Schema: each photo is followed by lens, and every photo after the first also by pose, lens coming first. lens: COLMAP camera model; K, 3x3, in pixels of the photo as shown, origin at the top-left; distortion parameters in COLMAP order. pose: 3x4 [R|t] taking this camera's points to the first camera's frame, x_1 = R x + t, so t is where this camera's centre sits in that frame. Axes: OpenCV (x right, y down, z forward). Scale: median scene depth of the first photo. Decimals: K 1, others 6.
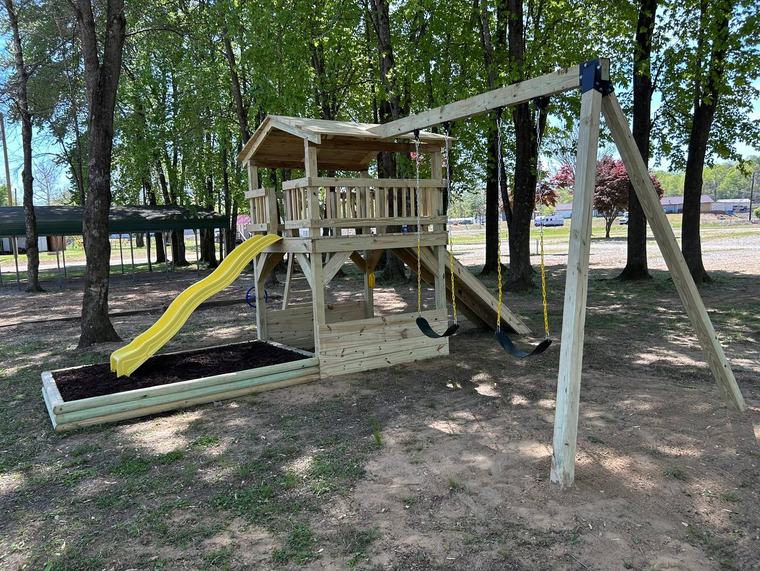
lens RADIAL K [[568.5, 0, 380.0], [0, 568.5, 285.5], [0, 0, 1]] dist [-0.000820, -0.000109]
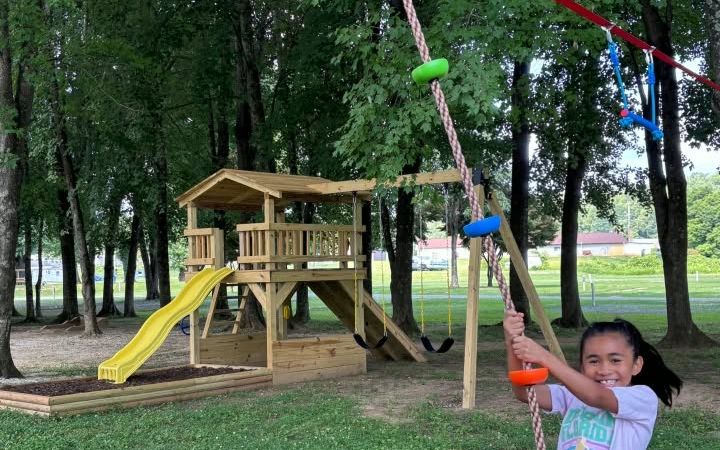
lens RADIAL K [[919.1, 0, 360.0], [0, 919.1, 225.0], [0, 0, 1]] dist [0.018783, 0.009018]
pose [[0.971543, 0.031158, 0.234804, -0.376377], [0.004817, 0.988506, -0.151103, 0.115953], [-0.236813, 0.147935, 0.960226, -0.941211]]
